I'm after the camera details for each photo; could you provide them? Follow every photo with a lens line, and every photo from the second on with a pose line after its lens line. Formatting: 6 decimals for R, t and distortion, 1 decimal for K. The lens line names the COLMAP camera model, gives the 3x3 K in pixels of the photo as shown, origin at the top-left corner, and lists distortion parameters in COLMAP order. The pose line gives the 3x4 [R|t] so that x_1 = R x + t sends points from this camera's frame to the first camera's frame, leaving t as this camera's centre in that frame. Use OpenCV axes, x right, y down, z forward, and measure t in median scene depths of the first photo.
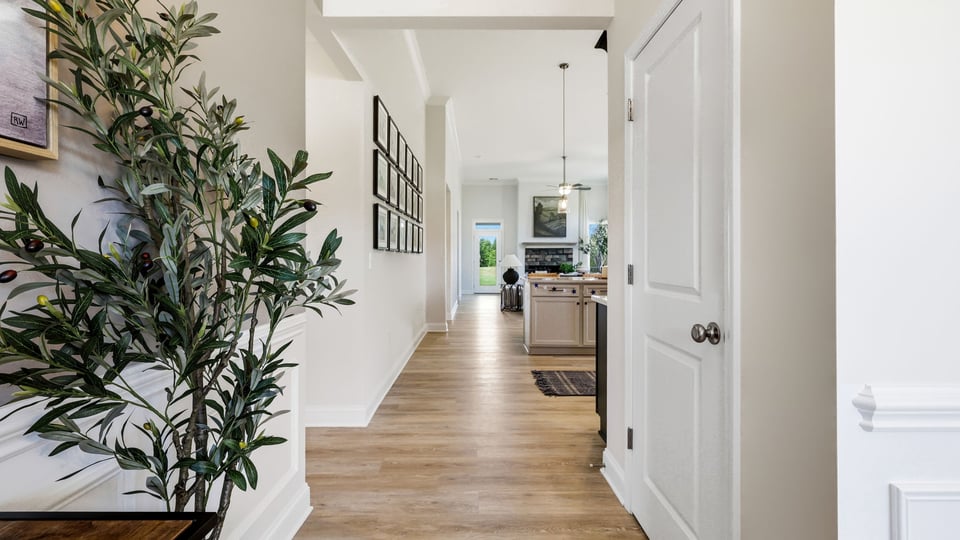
lens RADIAL K [[426.1, 0, 477.6], [0, 426.1, 260.3], [0, 0, 1]] dist [-0.053489, 0.020355]
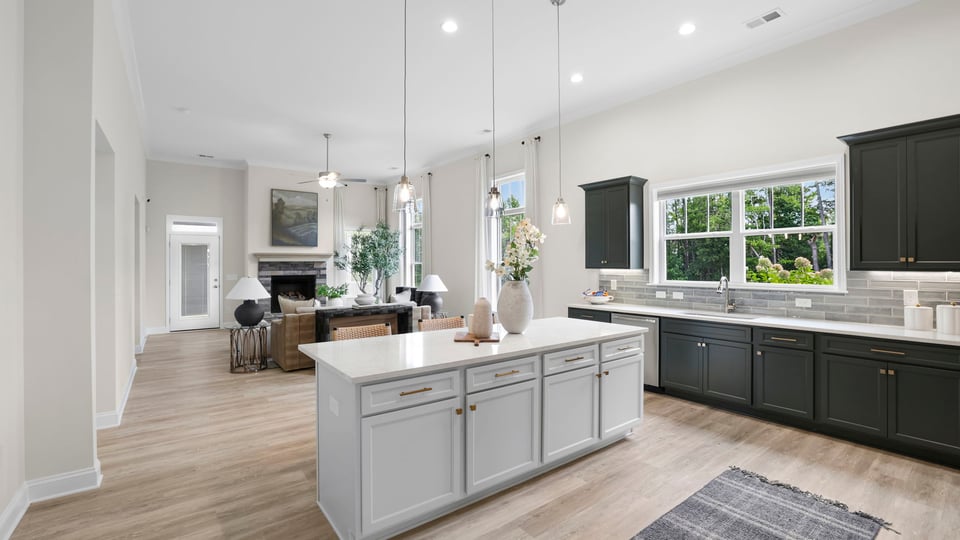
lens RADIAL K [[426.1, 0, 477.6], [0, 426.1, 260.3], [0, 0, 1]] dist [-0.053489, 0.020355]
pose [[0.805955, 0.003097, 0.591968, -0.006659], [0.004252, 0.999930, -0.011020, -0.020764], [-0.591961, 0.011398, 0.805886, 0.228305]]
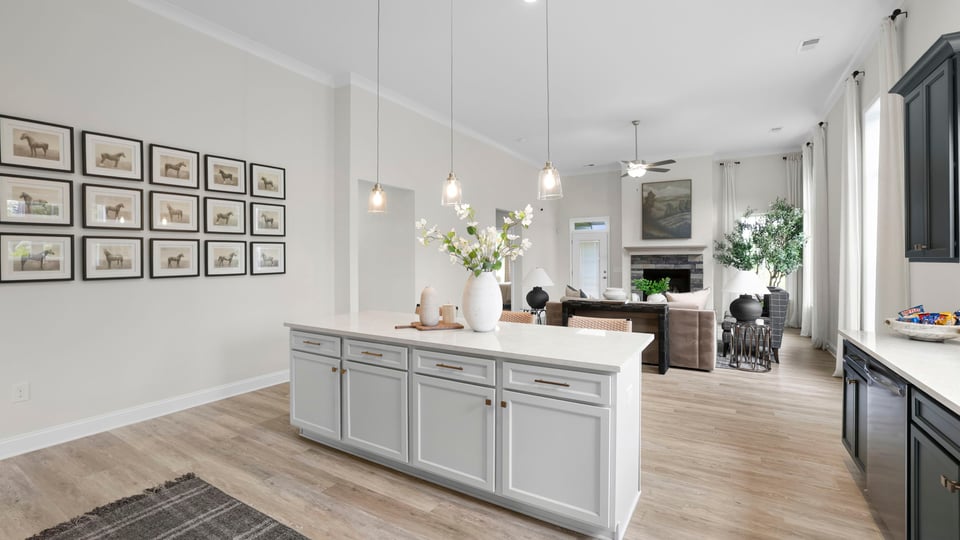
lens RADIAL K [[425.5, 0, 458.4], [0, 425.5, 262.3], [0, 0, 1]] dist [-0.035354, 0.000921]
pose [[0.828399, 0.001389, -0.560137, 0.276135], [-0.000480, 0.999998, 0.001771, -0.016539], [0.560139, -0.001198, 0.828398, 0.227586]]
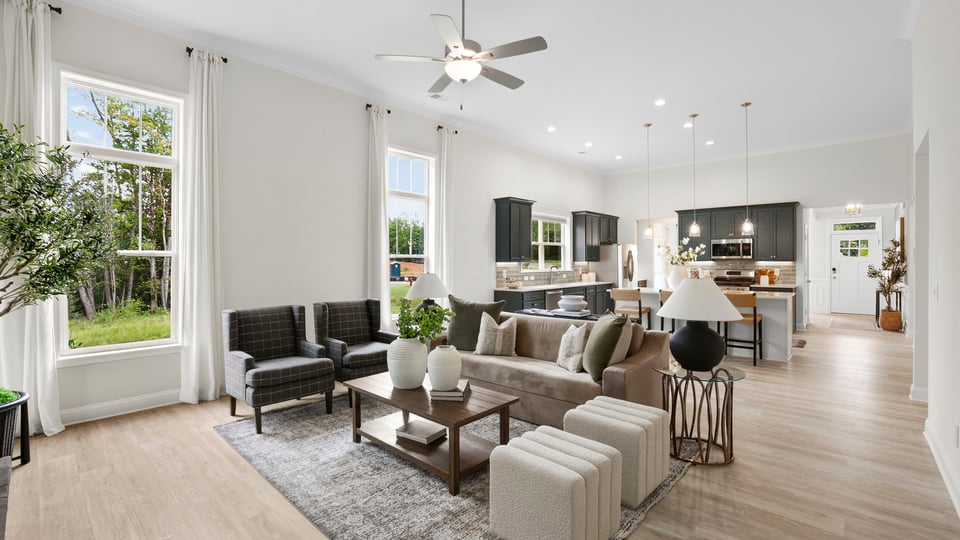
lens RADIAL K [[422.4, 0, 480.6], [0, 422.4, 258.7], [0, 0, 1]] dist [0.001408, 0.000184]
pose [[-0.743875, 0.007846, 0.668272, -0.007960], [0.005824, 0.999969, -0.005257, -0.018471], [-0.668293, -0.000018, -0.743898, 0.978123]]
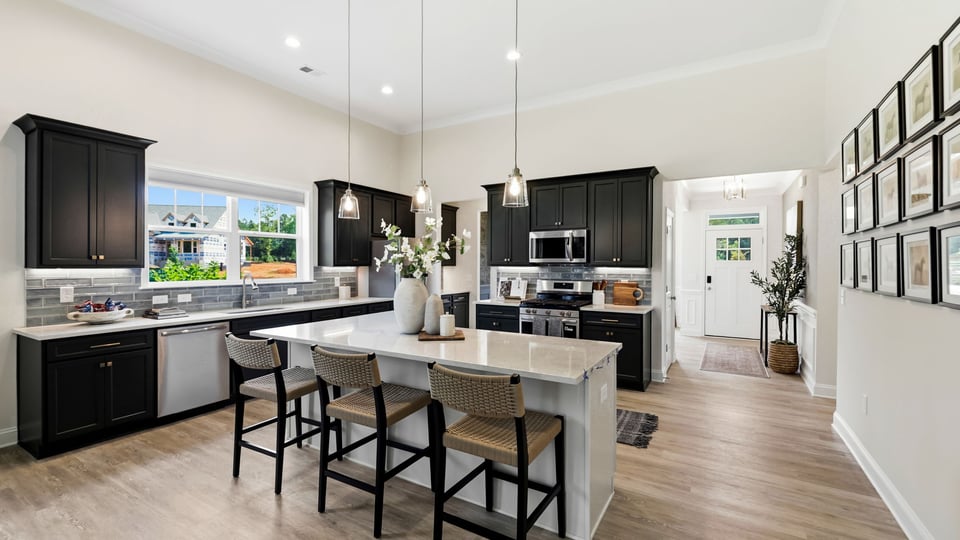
lens RADIAL K [[422.7, 0, 466.3], [0, 422.7, 262.5], [0, 0, 1]] dist [0.008758, -0.000214]
pose [[-0.847189, 0.001138, 0.531290, 0.002164], [0.000537, 0.999999, -0.001286, -0.019471], [-0.531291, -0.000805, -0.847189, 0.600741]]
